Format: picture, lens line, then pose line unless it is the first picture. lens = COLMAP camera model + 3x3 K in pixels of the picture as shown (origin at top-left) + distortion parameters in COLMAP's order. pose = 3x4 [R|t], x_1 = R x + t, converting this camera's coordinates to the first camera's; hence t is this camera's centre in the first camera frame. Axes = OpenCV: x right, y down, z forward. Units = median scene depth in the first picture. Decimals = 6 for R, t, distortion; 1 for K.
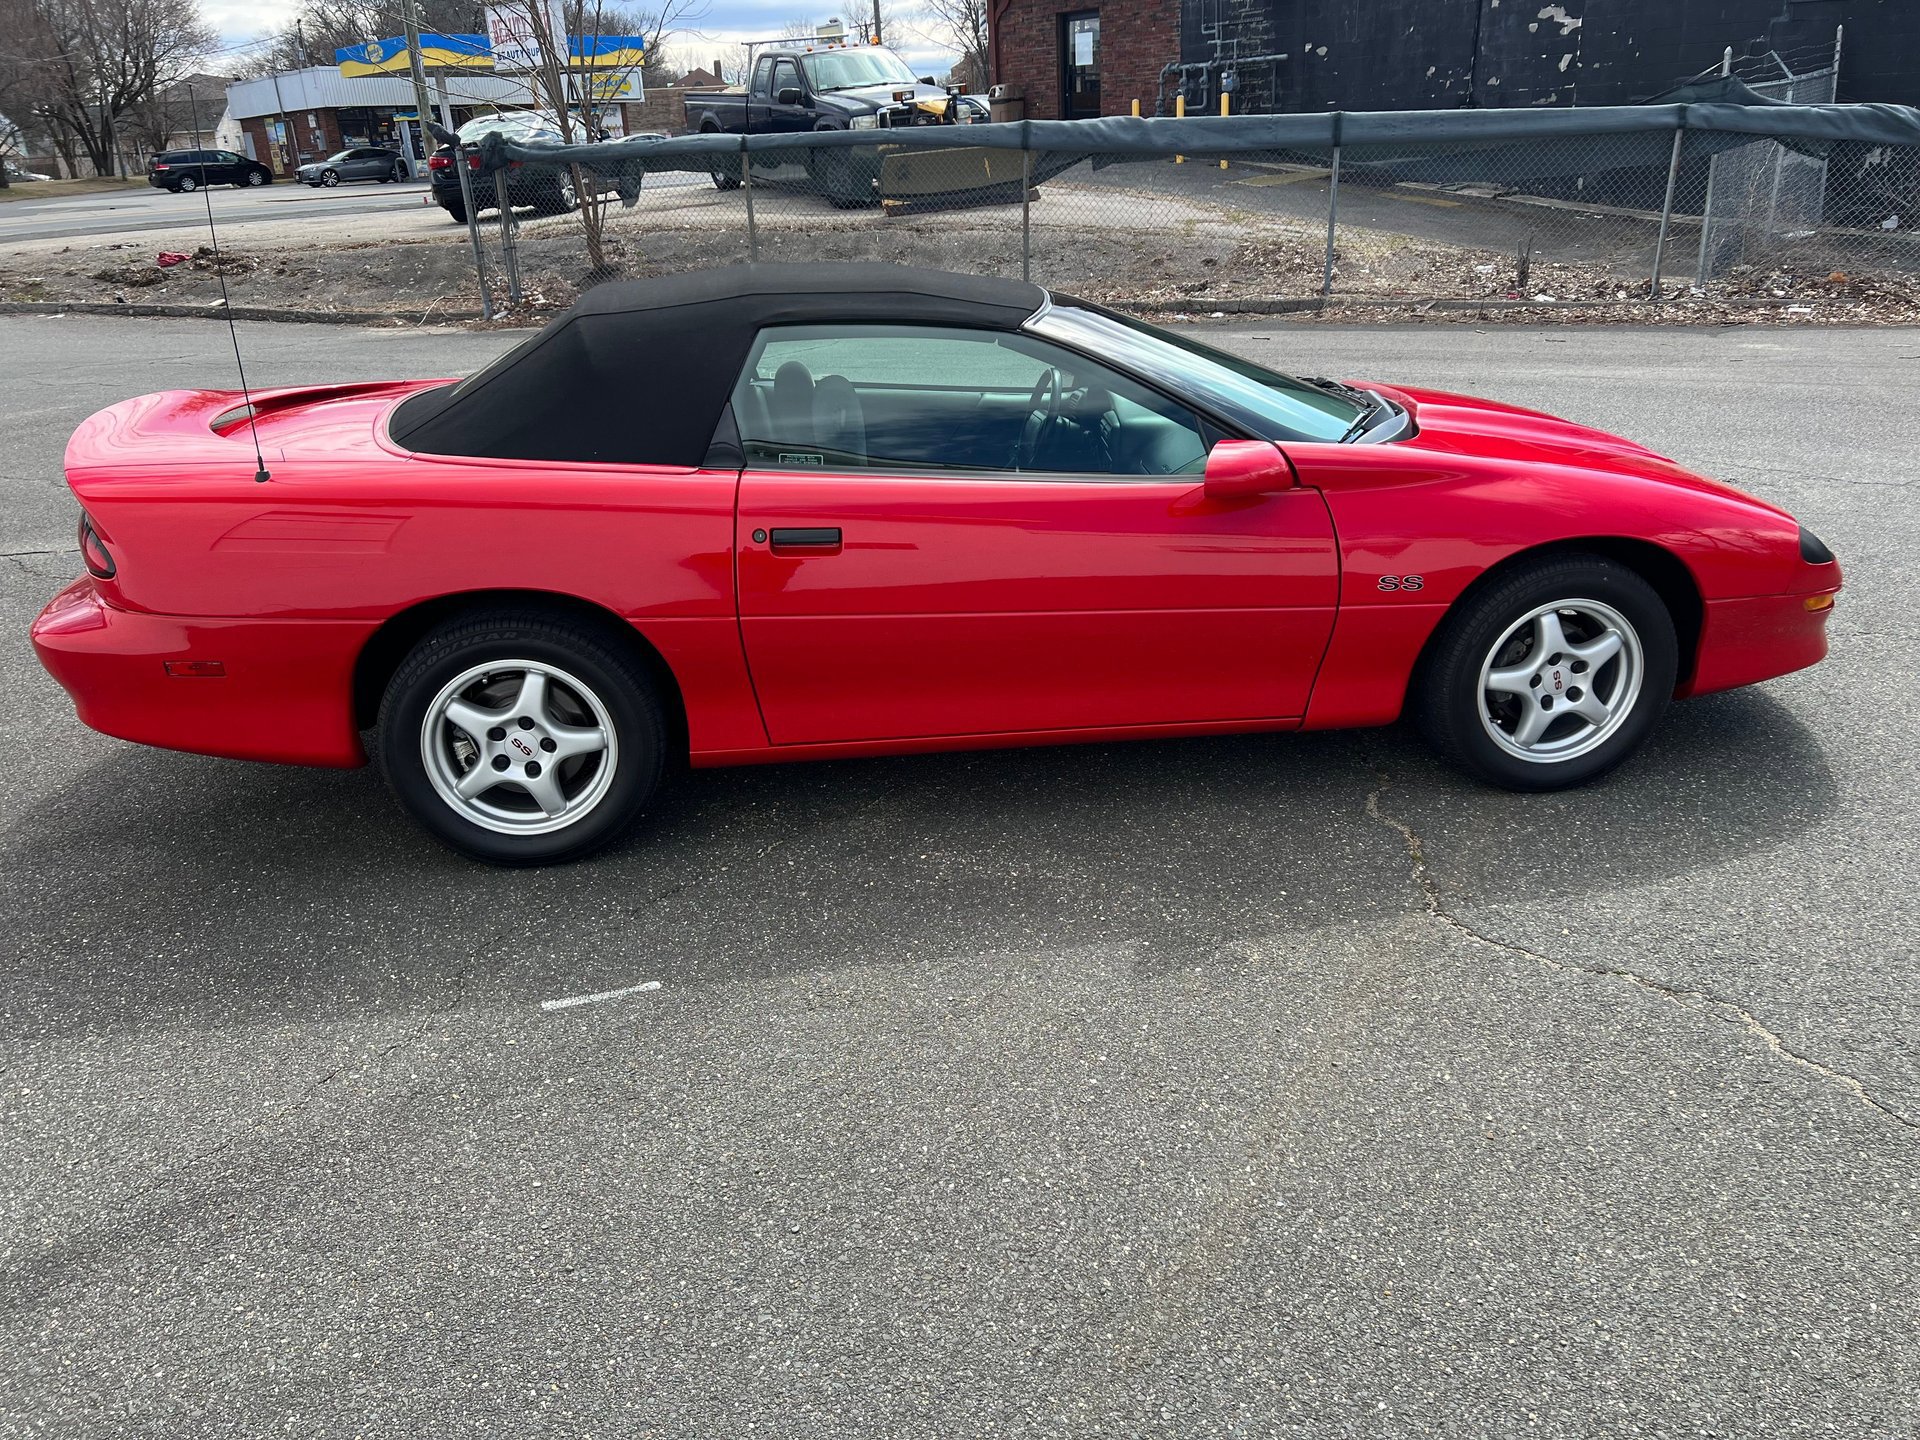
lens RADIAL K [[1408.4, 0, 961.4], [0, 1408.4, 716.0], [0, 0, 1]] dist [0.044238, -0.039375]
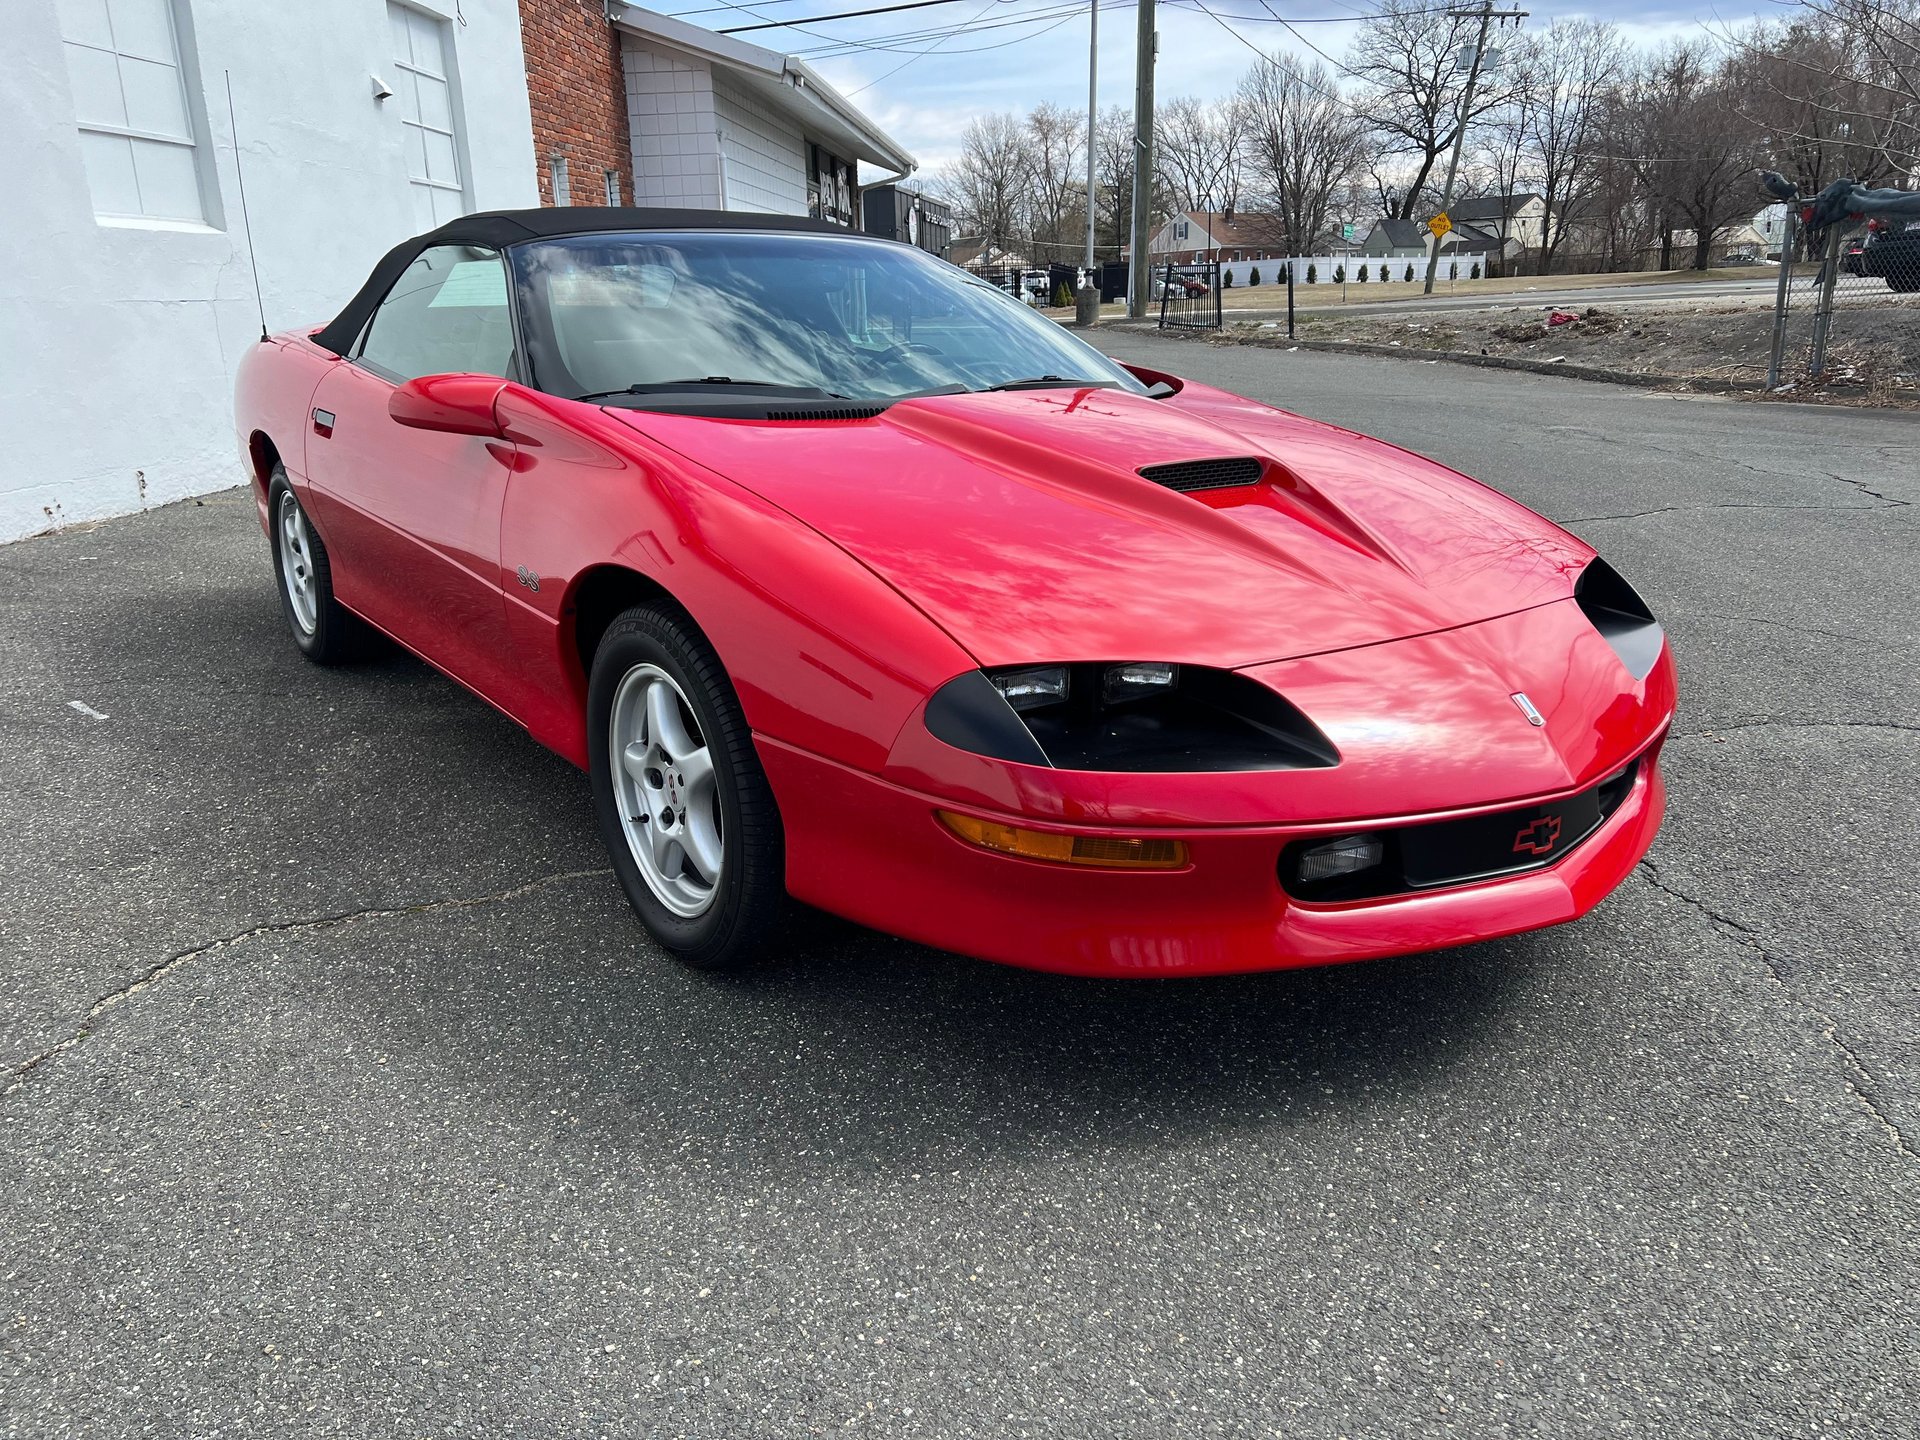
lens RADIAL K [[1408.4, 0, 965.7], [0, 1408.4, 729.5], [0, 0, 1]] dist [0.044238, -0.039375]
pose [[0.498695, 0.280092, -0.820276, 0.198949], [-0.318436, 0.939376, 0.127164, -0.034923], [0.806165, 0.197790, 0.557653, 0.142145]]
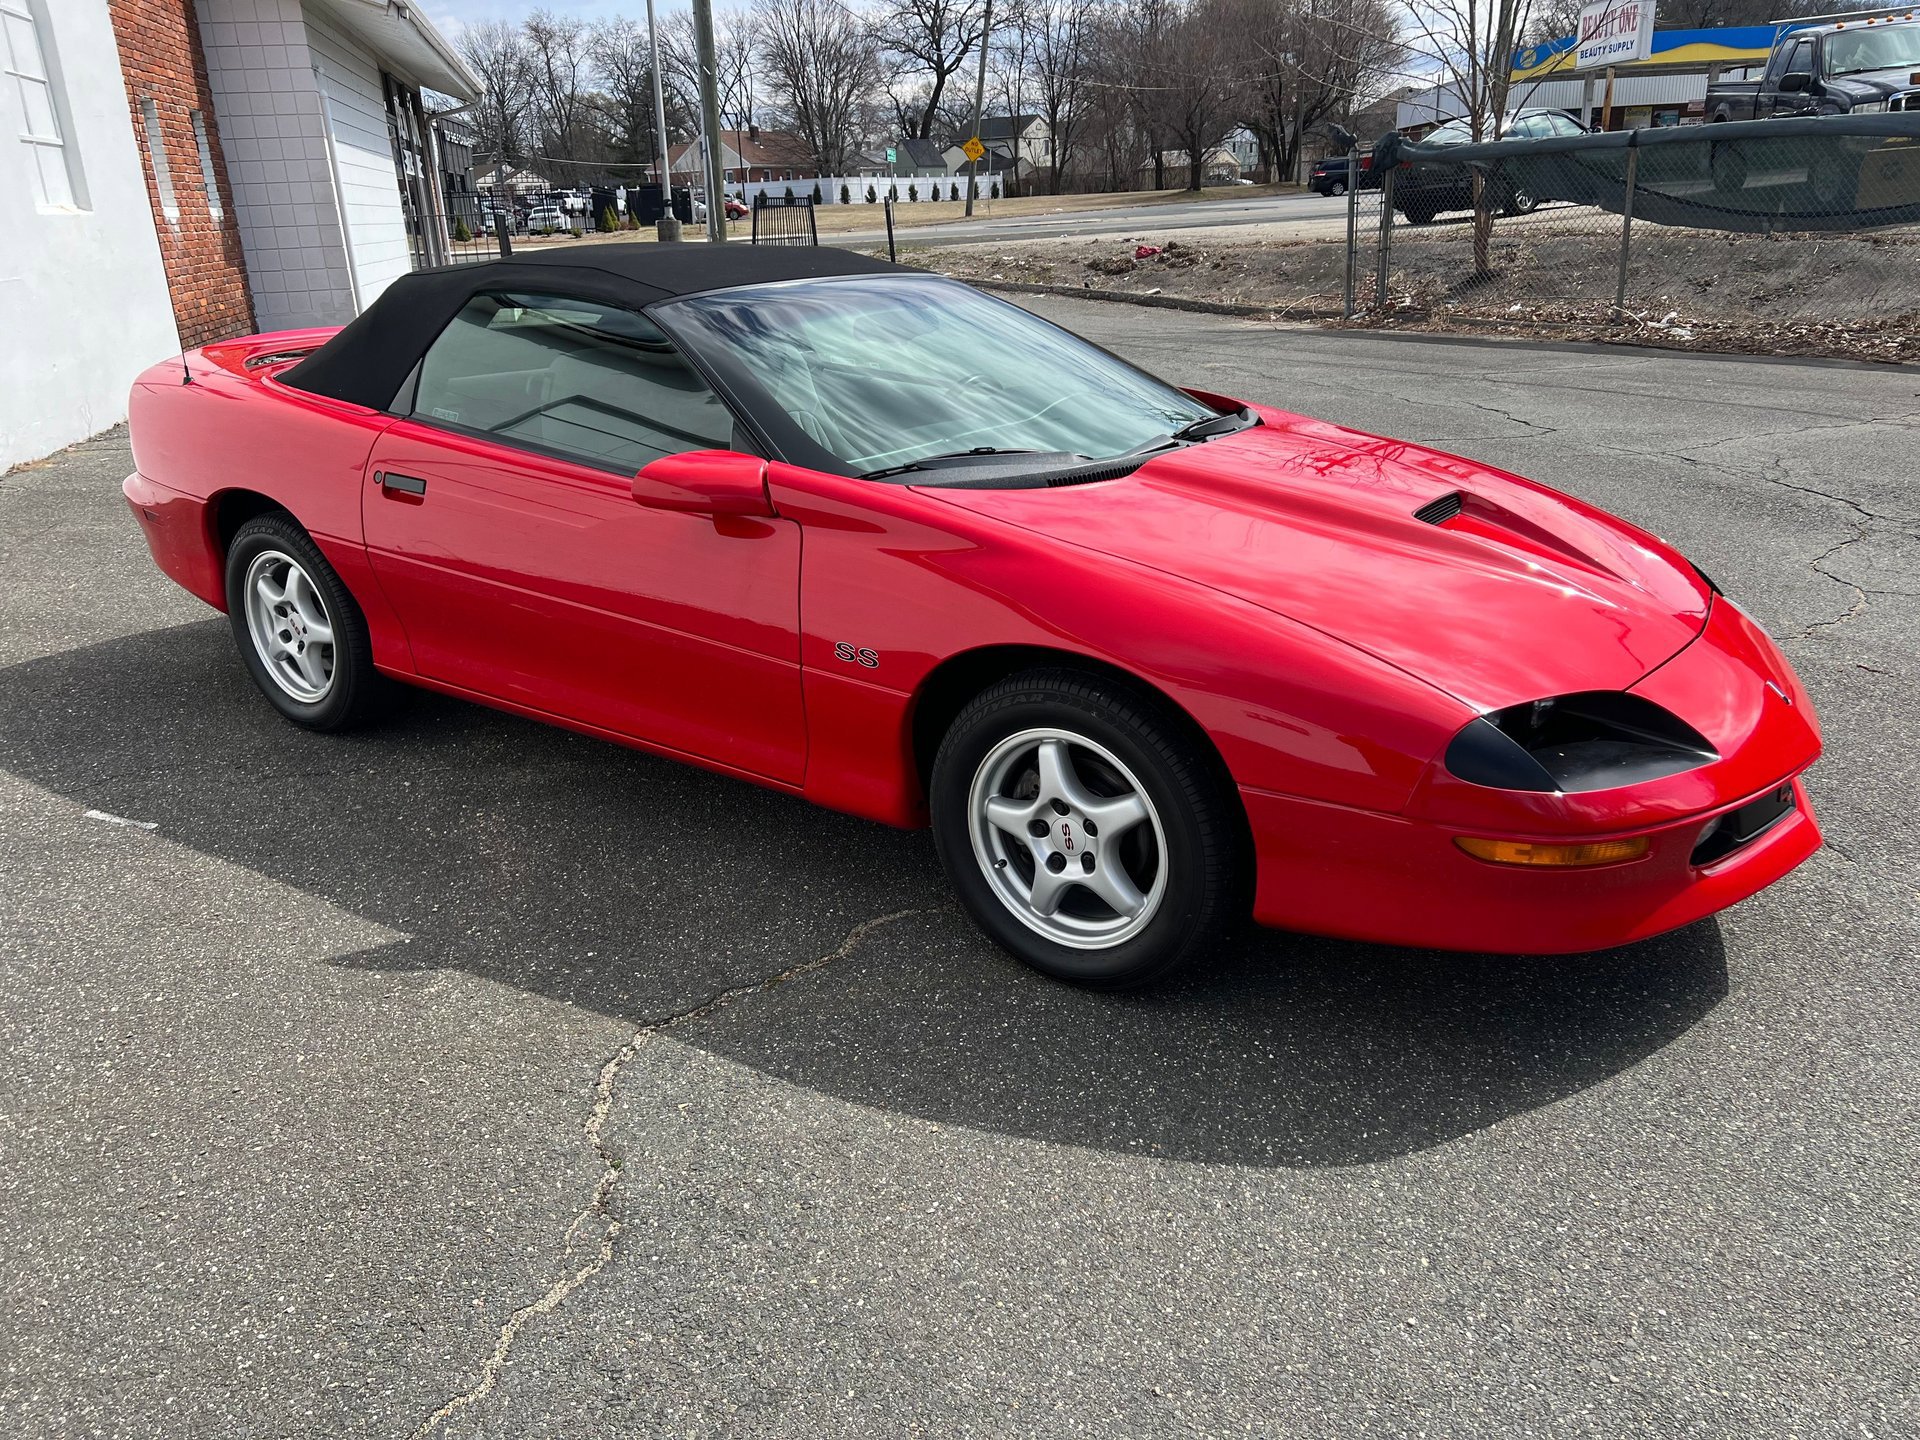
lens RADIAL K [[1408.4, 0, 972.4], [0, 1408.4, 707.1], [0, 0, 1]] dist [0.044238, -0.039375]
pose [[0.745094, 0.237171, -0.623366, 0.159705], [-0.242469, 0.967010, 0.078100, -0.026333], [0.621324, 0.092955, 0.778020, 0.075943]]
